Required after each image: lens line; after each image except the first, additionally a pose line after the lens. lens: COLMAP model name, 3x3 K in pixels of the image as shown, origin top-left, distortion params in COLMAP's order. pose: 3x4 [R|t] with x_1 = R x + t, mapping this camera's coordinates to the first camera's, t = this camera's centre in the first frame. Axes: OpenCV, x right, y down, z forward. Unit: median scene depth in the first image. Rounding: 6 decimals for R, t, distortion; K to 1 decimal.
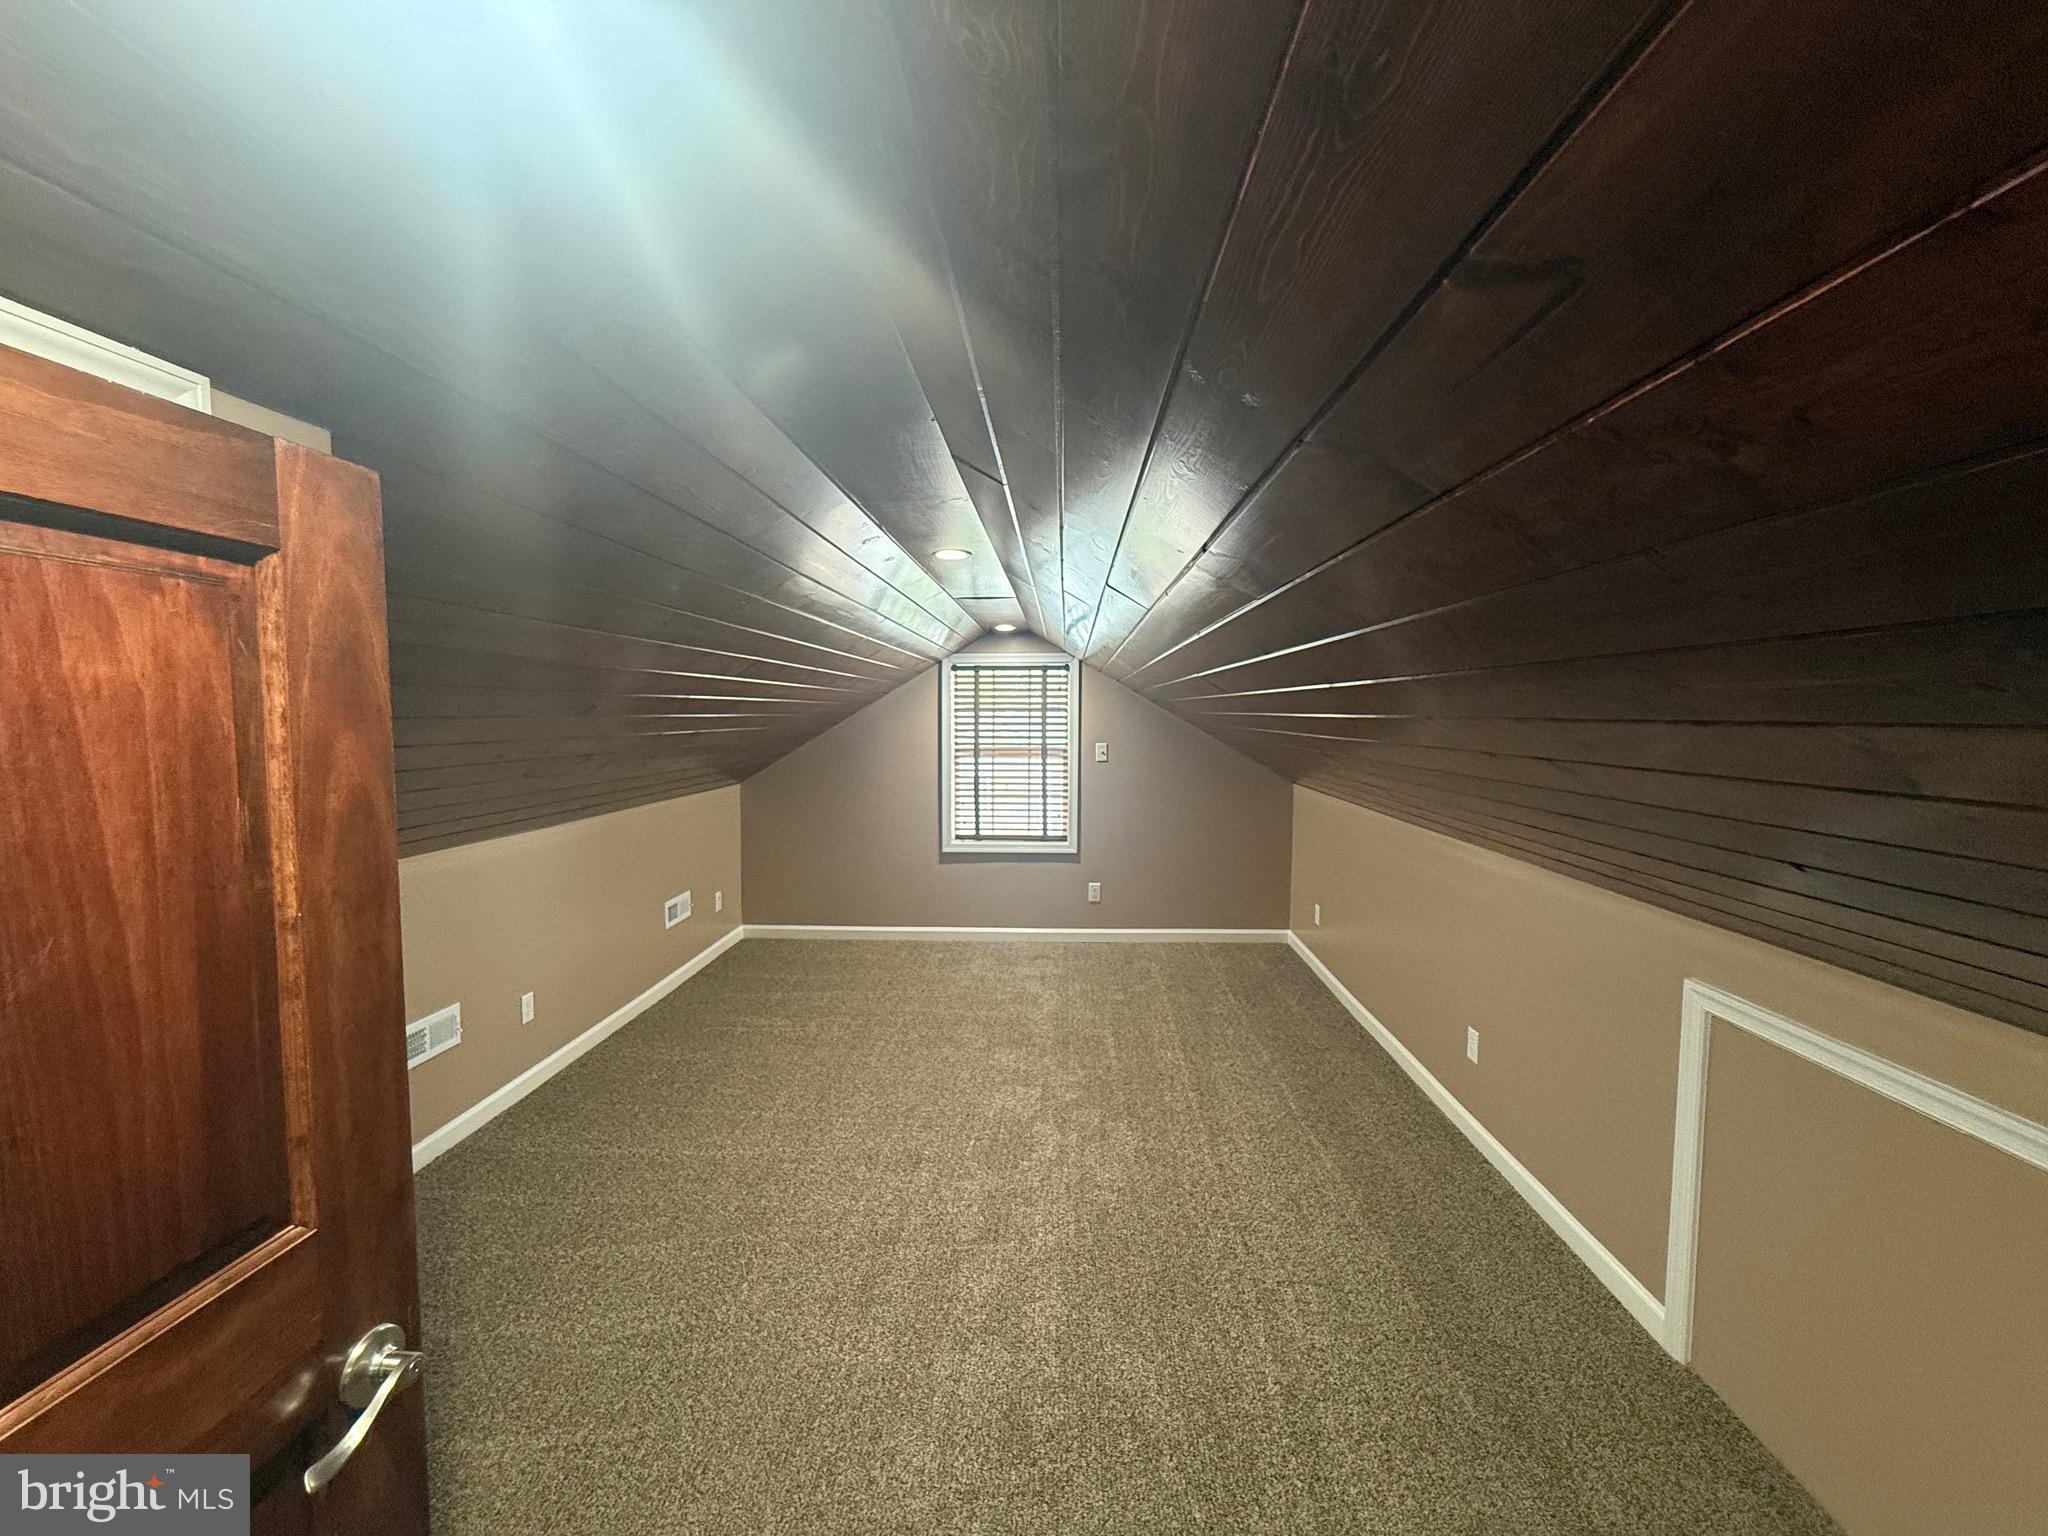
lens RADIAL K [[821.9, 0, 1007.7], [0, 821.9, 768.7], [0, 0, 1]] dist [0.000603, -0.000336]
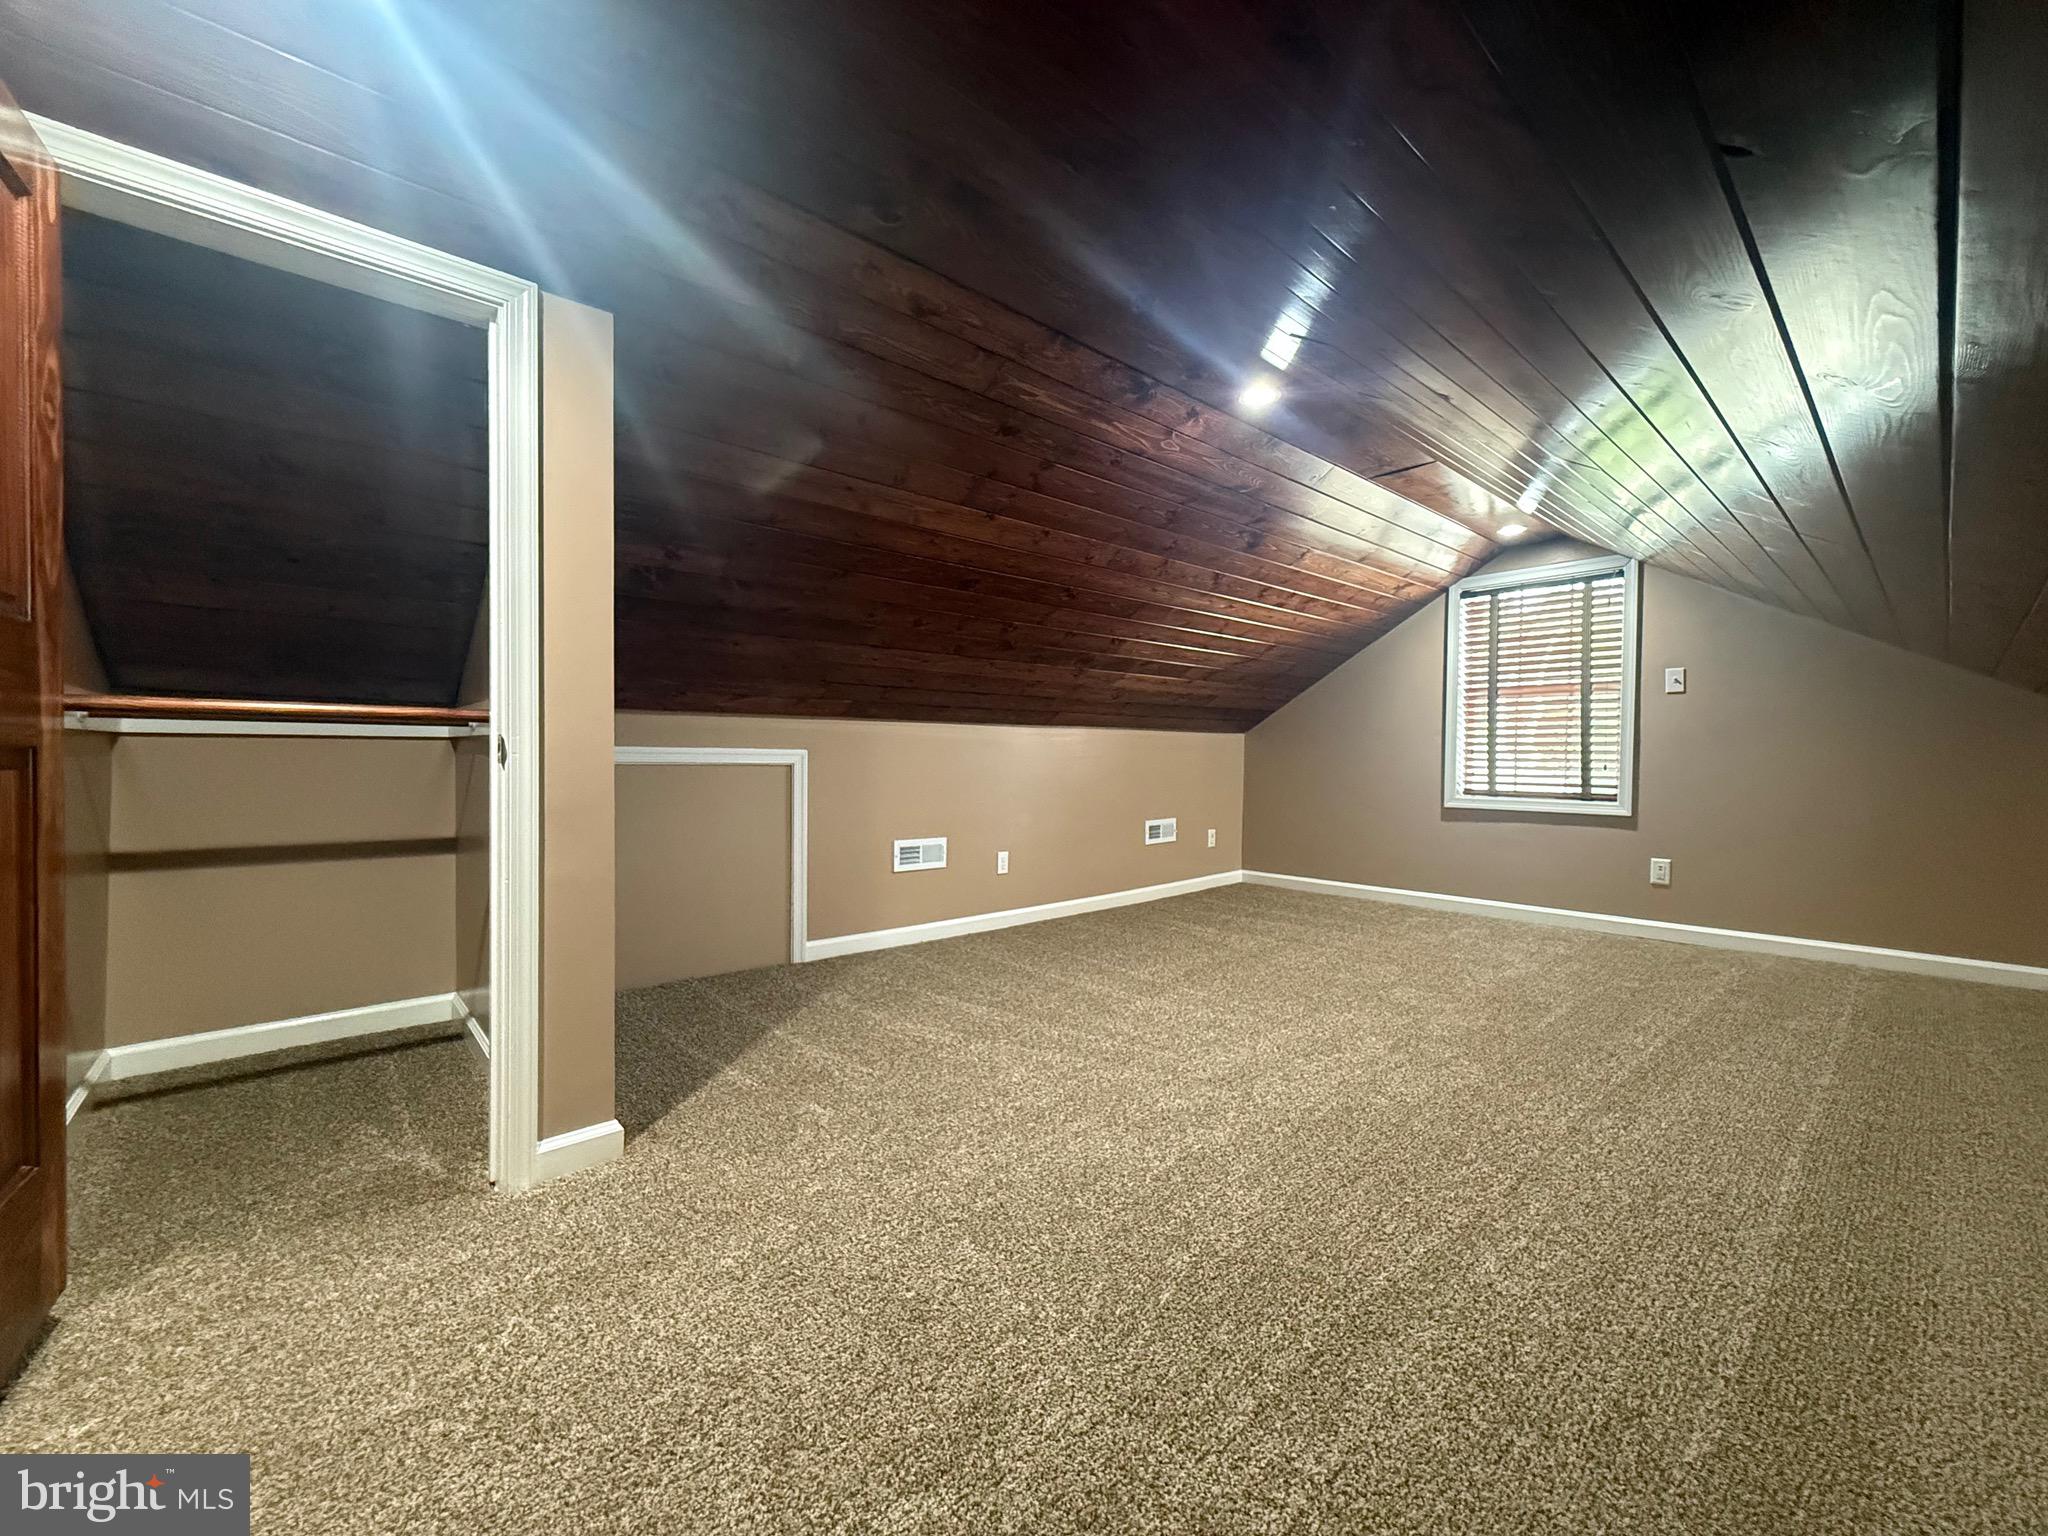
lens RADIAL K [[821.9, 0, 1051.4], [0, 821.9, 788.7], [0, 0, 1]] dist [0.000603, -0.000336]
pose [[0.704504, 0.024026, -0.709293, 0.248268], [-0.063110, 0.997588, -0.028892, 0.135098], [0.706889, 0.065118, 0.704321, 0.089881]]
